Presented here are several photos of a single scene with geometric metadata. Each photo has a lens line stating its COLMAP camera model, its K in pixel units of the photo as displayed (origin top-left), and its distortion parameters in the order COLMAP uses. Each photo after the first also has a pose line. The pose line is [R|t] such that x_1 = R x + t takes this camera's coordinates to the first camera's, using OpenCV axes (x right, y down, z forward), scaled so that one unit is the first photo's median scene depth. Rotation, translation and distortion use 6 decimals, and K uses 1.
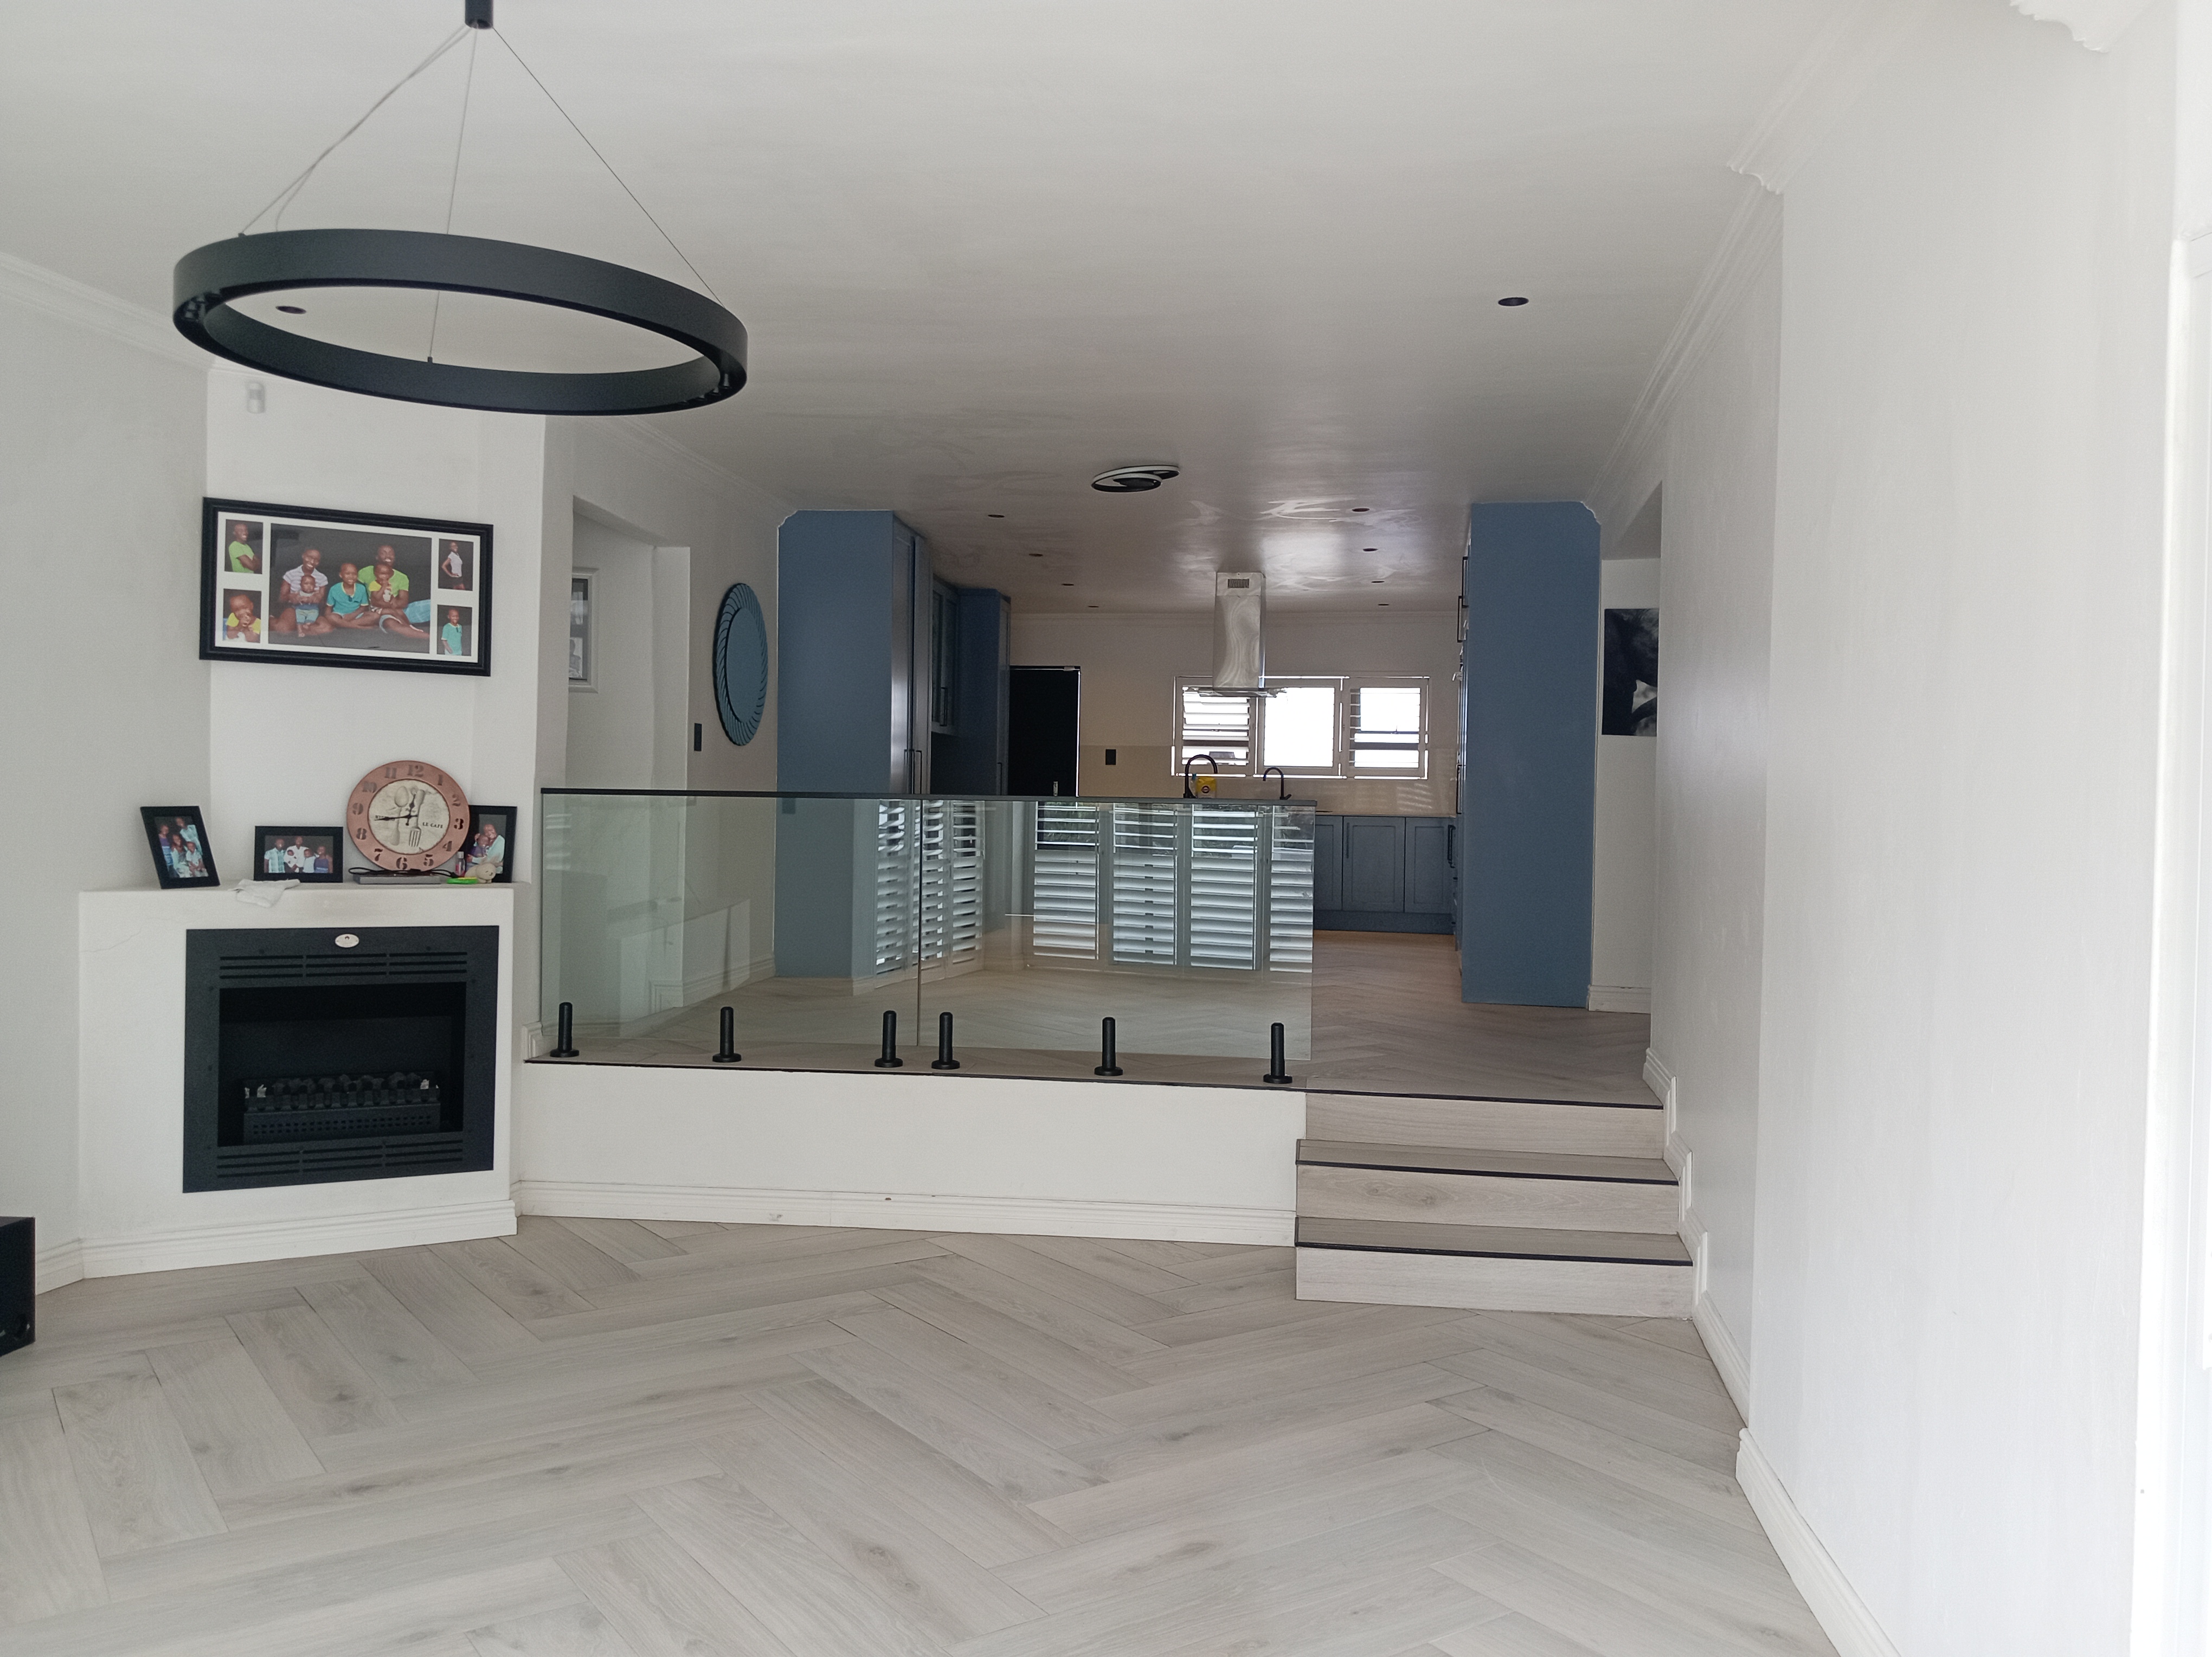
lens RADIAL K [[1739.5, 0, 1102.5], [0, 1739.5, 853.5], [0, 0, 1]] dist [0.079960, -0.139329]
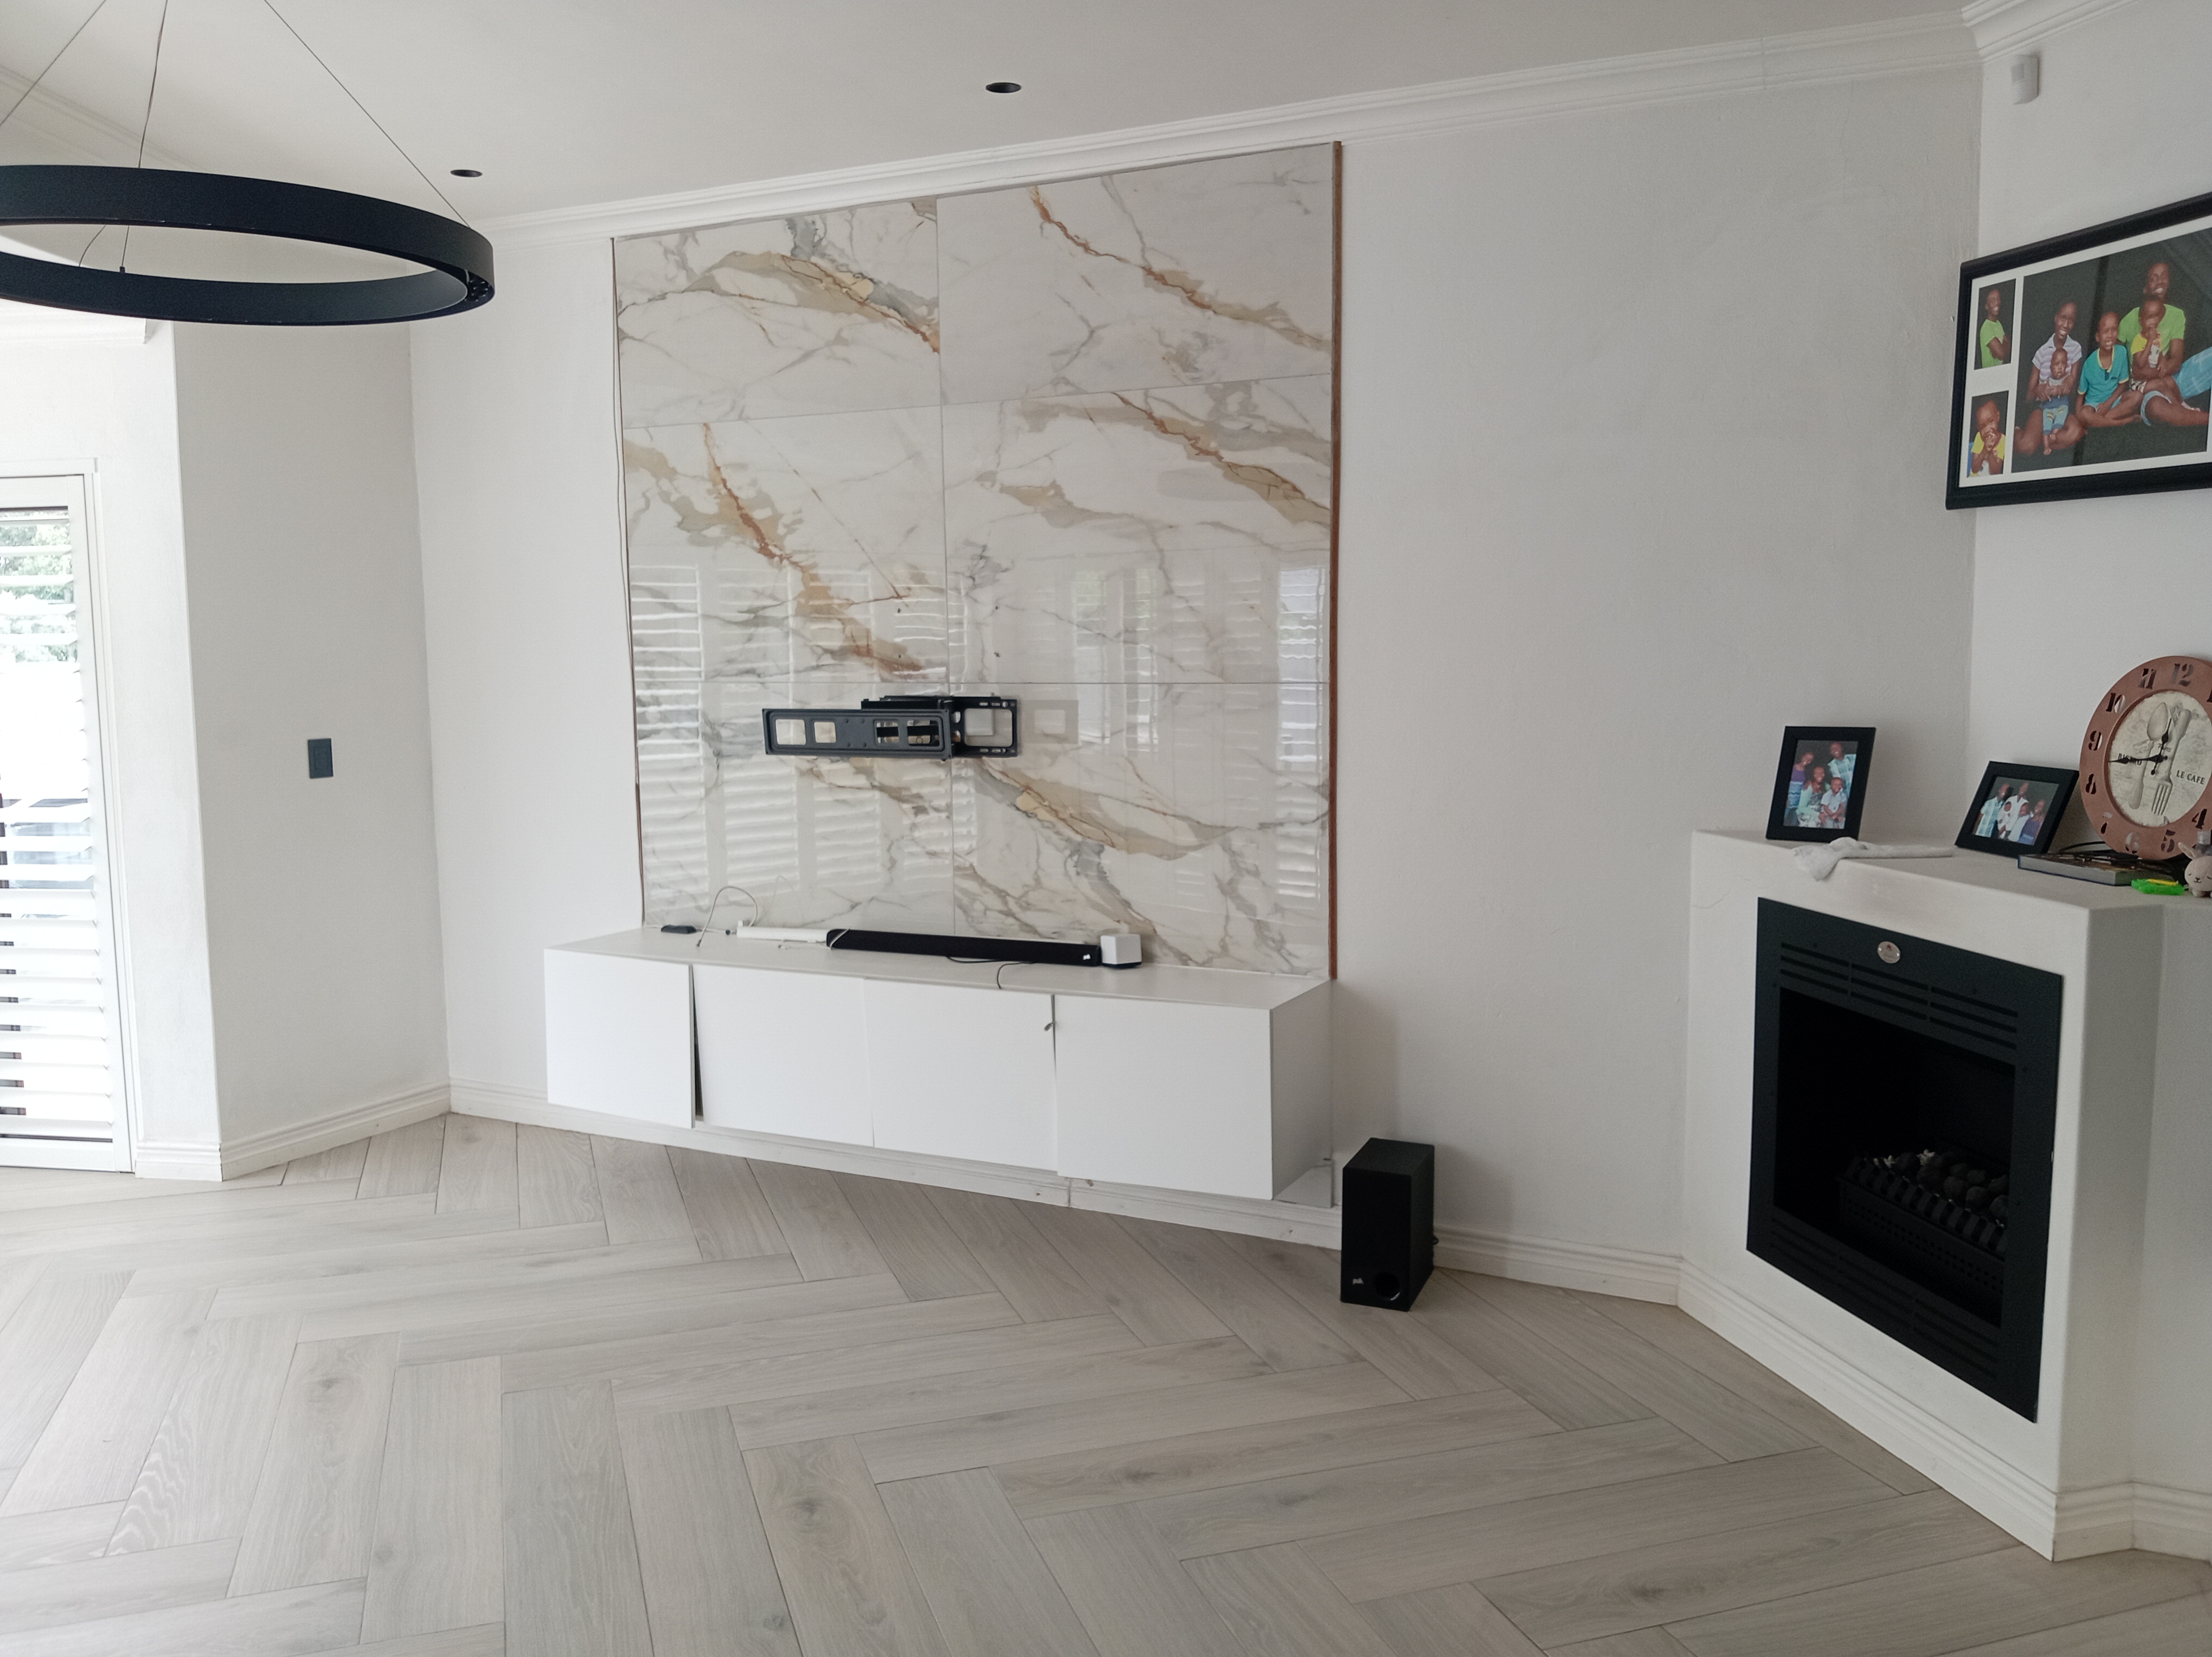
lens RADIAL K [[1739.5, 0, 1116.0], [0, 1739.5, 828.4], [0, 0, 1]] dist [0.079960, -0.139329]
pose [[-0.265417, 0.084808, -0.960396, 0.222393], [-0.034566, 0.994646, 0.097385, -0.042490], [0.963514, 0.059044, -0.261065, 0.850676]]
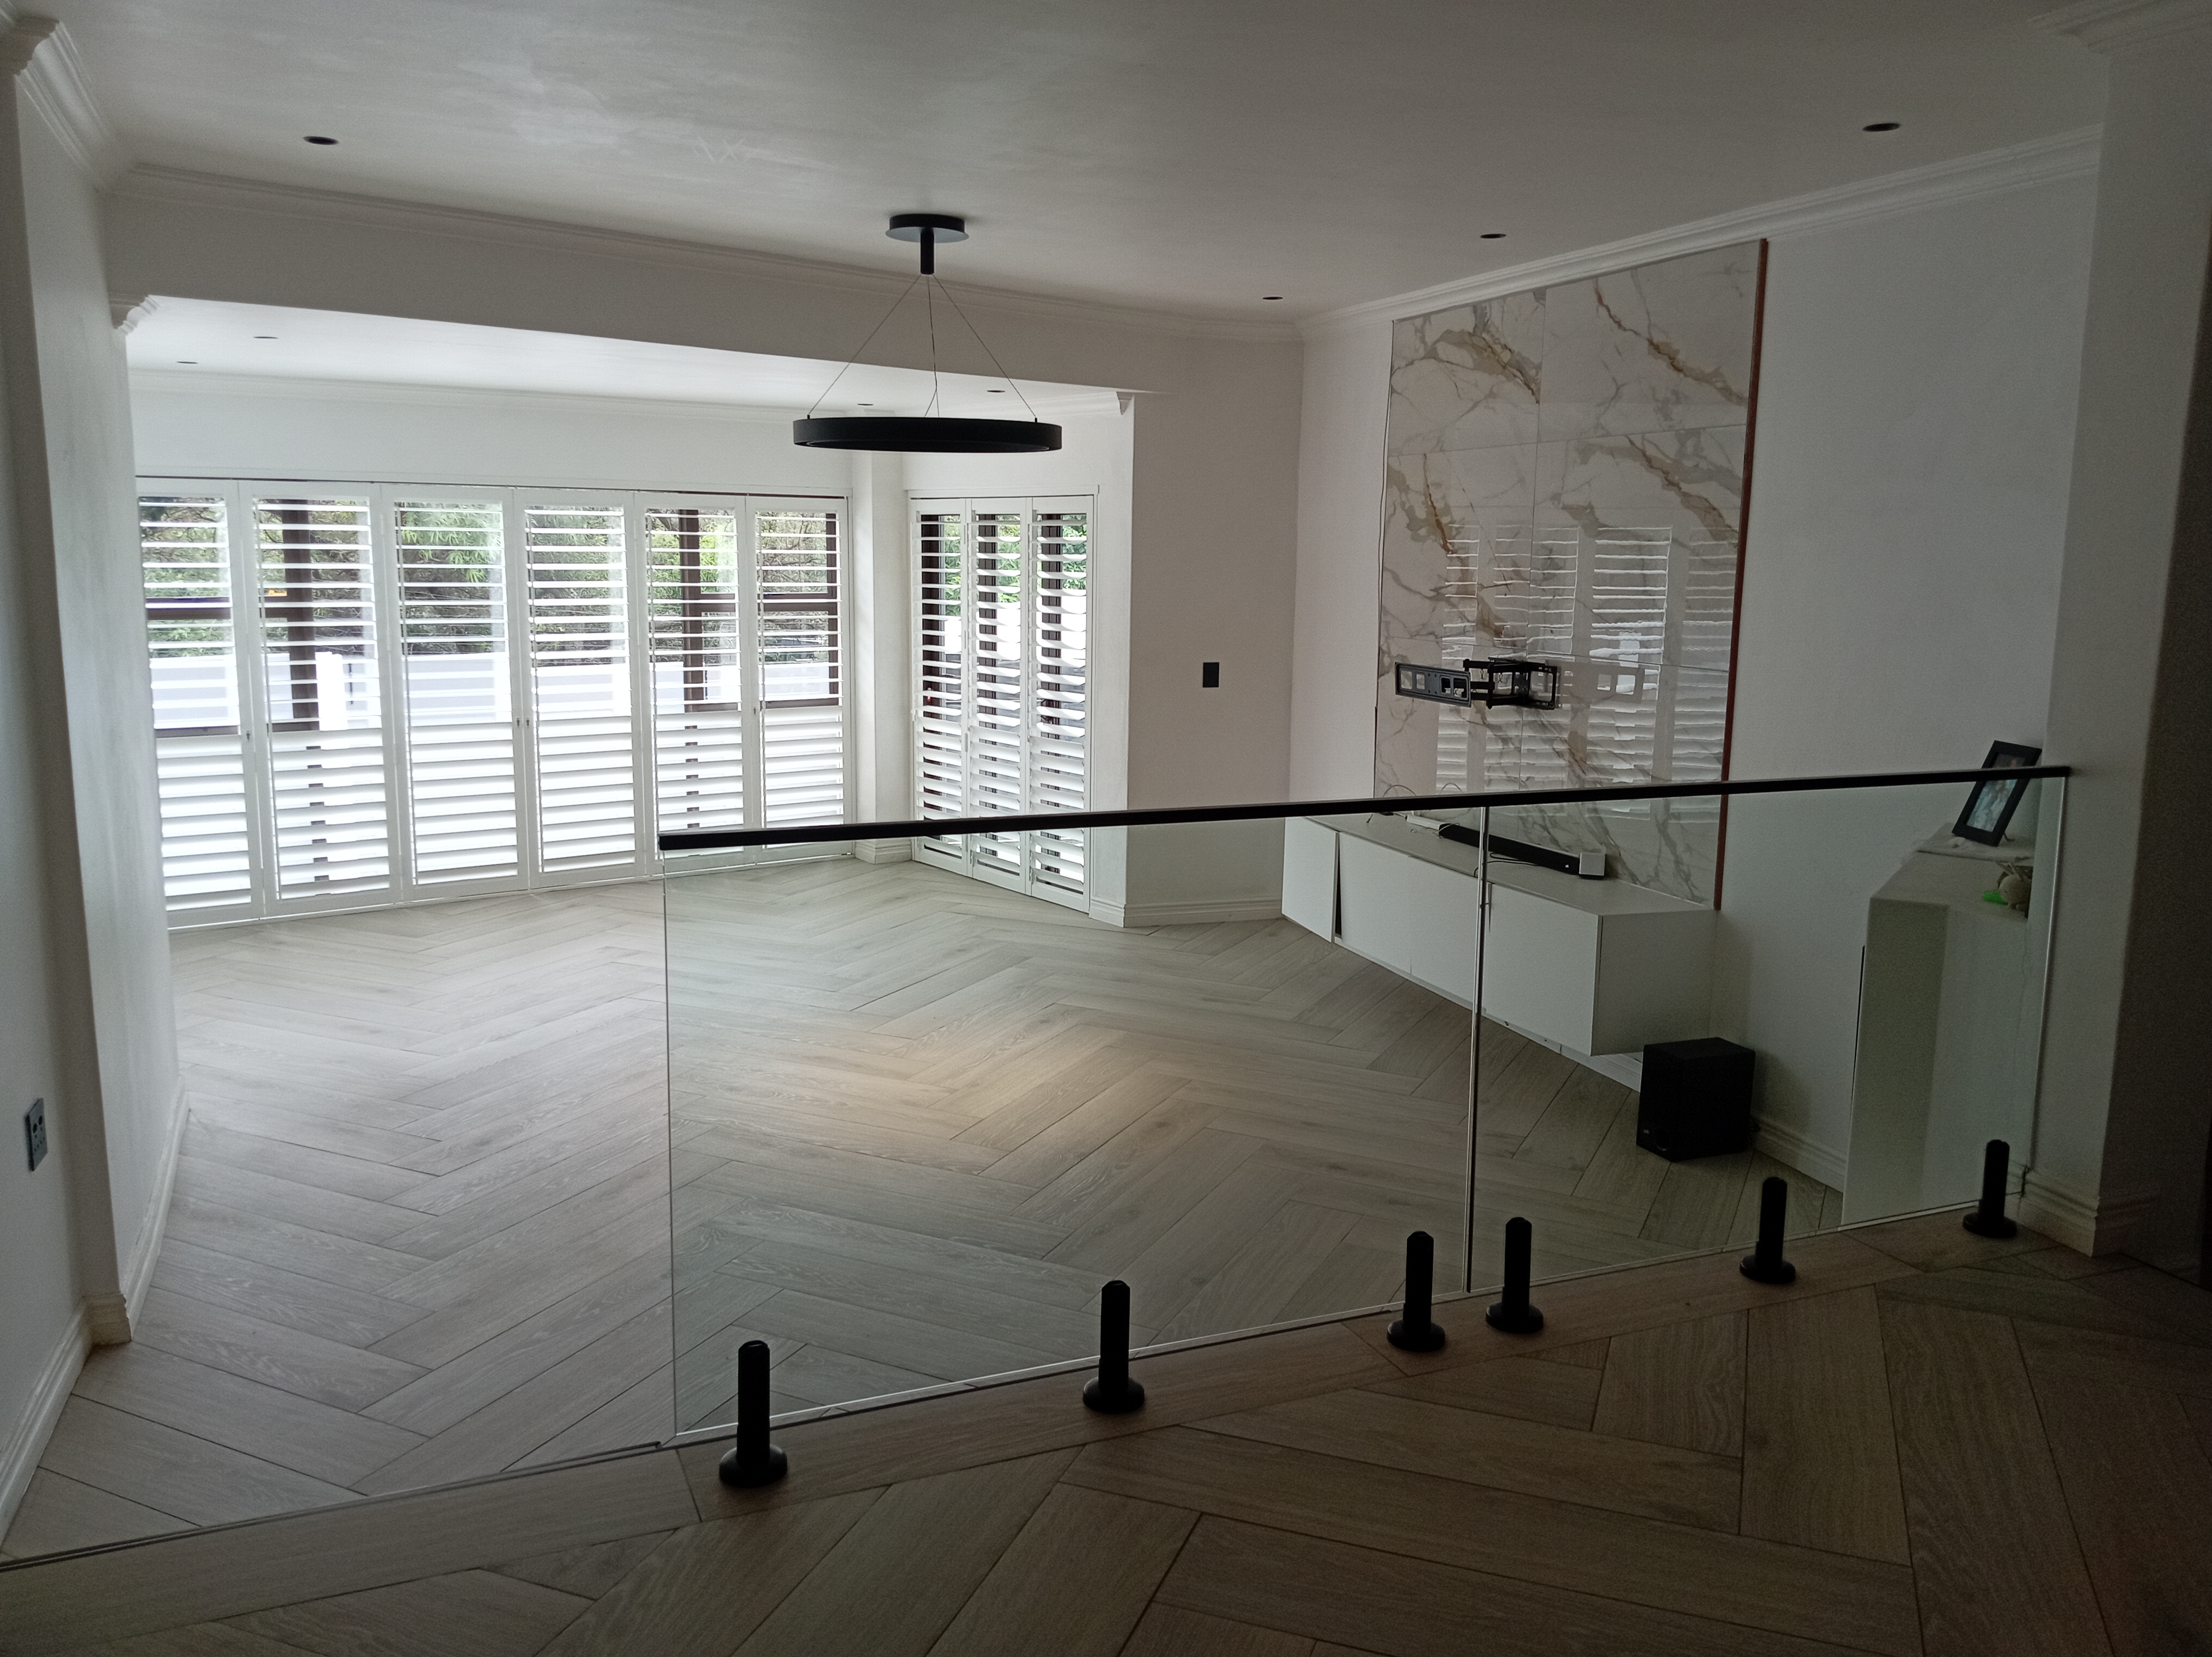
lens RADIAL K [[1739.5, 0, 1100.6], [0, 1739.5, 833.0], [0, 0, 1]] dist [0.079960, -0.139329]
pose [[-0.864770, 0.050541, -0.499619, 0.238427], [-0.051471, 0.980761, 0.188302, -0.111408], [0.499524, 0.188554, -0.845531, 1.392854]]
